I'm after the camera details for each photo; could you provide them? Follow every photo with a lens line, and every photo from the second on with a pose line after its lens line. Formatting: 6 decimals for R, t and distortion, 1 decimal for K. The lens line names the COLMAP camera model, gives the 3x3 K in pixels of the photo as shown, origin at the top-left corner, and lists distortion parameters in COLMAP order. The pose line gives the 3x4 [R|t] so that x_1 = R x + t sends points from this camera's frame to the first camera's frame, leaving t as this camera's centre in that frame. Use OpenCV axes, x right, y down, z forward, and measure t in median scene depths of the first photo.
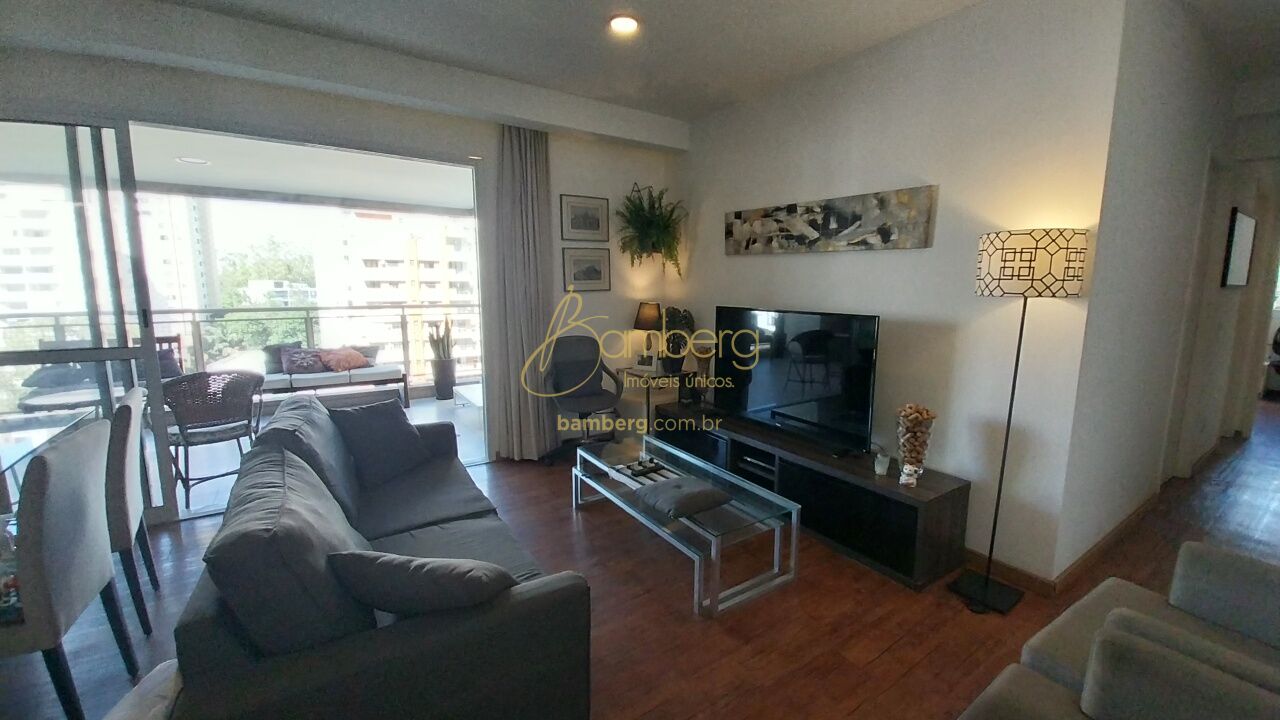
lens RADIAL K [[499.9, 0, 664.2], [0, 499.9, 359.4], [0, 0, 1]] dist [0.004370, -0.000058]
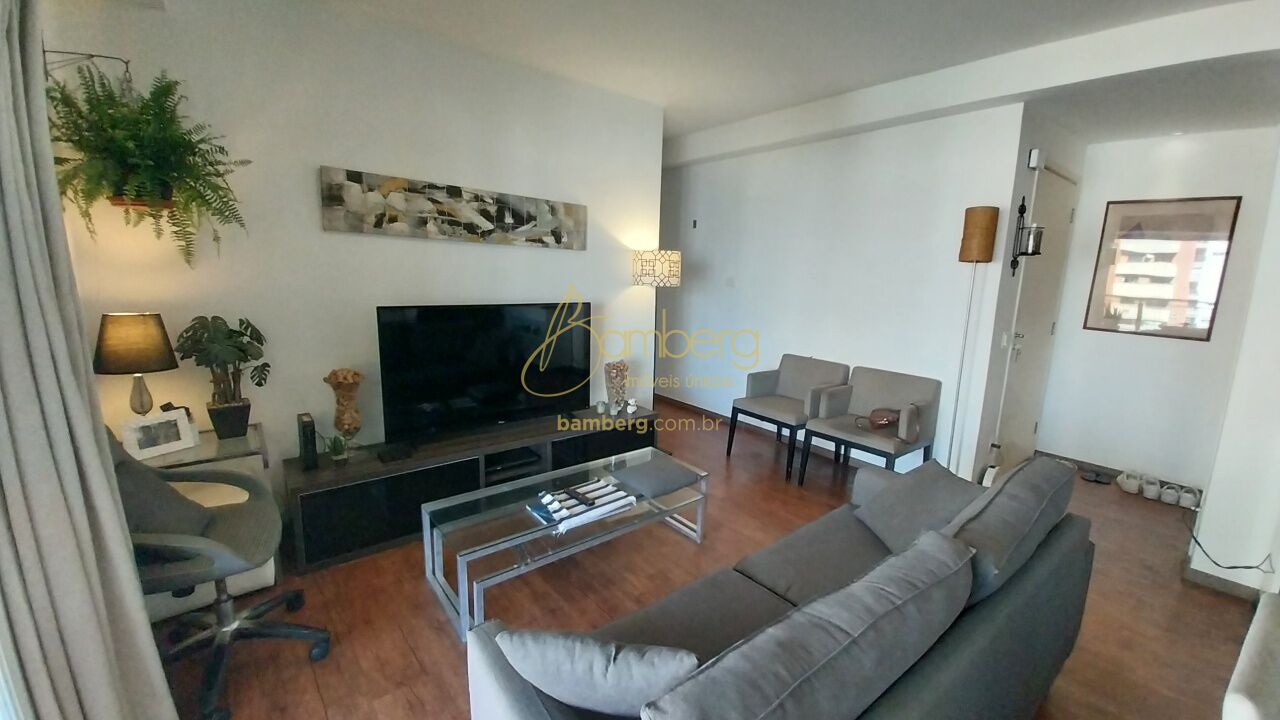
lens RADIAL K [[499.9, 0, 663.6], [0, 499.9, 361.5], [0, 0, 1]] dist [0.004370, -0.000058]
pose [[-0.103314, -0.194397, 0.975467, -0.733581], [0.113293, 0.972033, 0.205712, -0.149909], [-0.988176, 0.131767, -0.078400, 0.756313]]
